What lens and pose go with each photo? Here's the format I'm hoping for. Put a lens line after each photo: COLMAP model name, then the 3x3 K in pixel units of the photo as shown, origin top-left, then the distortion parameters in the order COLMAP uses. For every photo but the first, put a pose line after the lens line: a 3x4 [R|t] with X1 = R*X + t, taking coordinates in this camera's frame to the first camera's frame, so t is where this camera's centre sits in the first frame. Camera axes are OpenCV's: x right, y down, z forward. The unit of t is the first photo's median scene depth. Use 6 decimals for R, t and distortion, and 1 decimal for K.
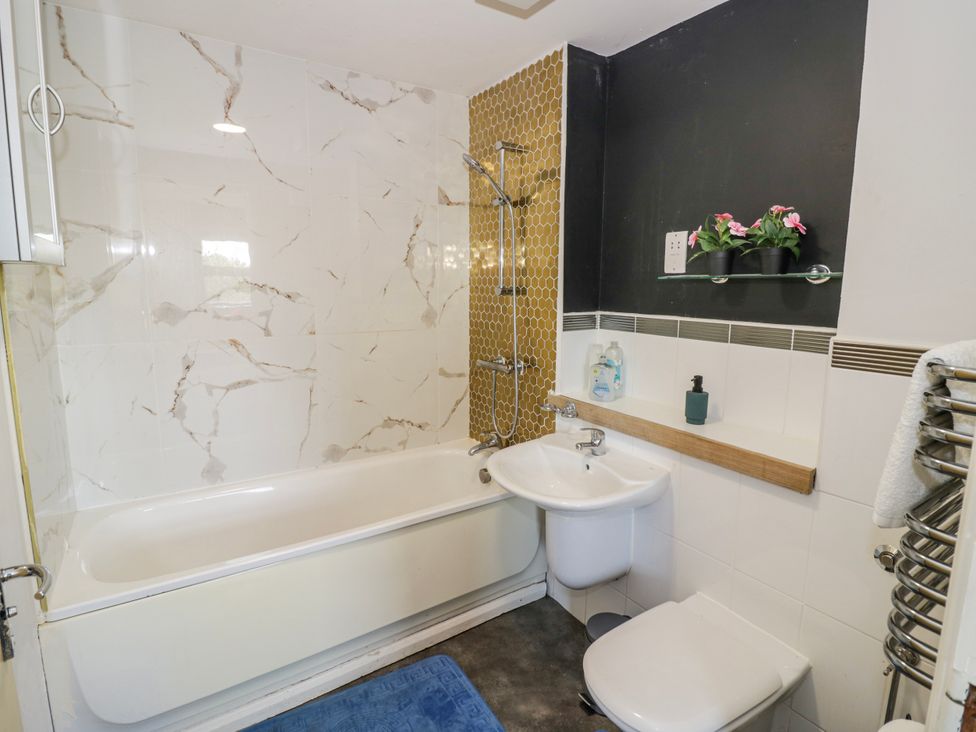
lens RADIAL K [[508.5, 0, 488.0], [0, 508.5, 361.8], [0, 0, 1]] dist [-0.000632, -0.010826]
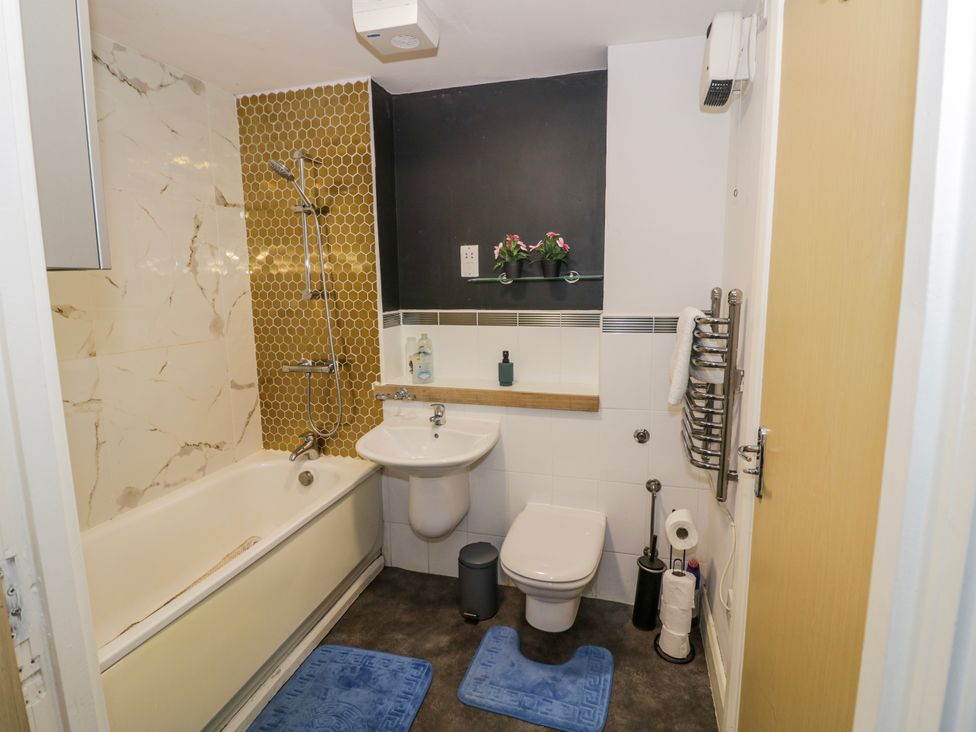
lens RADIAL K [[508.5, 0, 490.1], [0, 508.5, 363.0], [0, 0, 1]] dist [-0.000632, -0.010826]
pose [[0.754716, -0.117365, 0.645468, -0.413556], [0.119085, 0.992031, 0.041139, -0.001531], [-0.645153, 0.045818, 0.762679, -0.020537]]
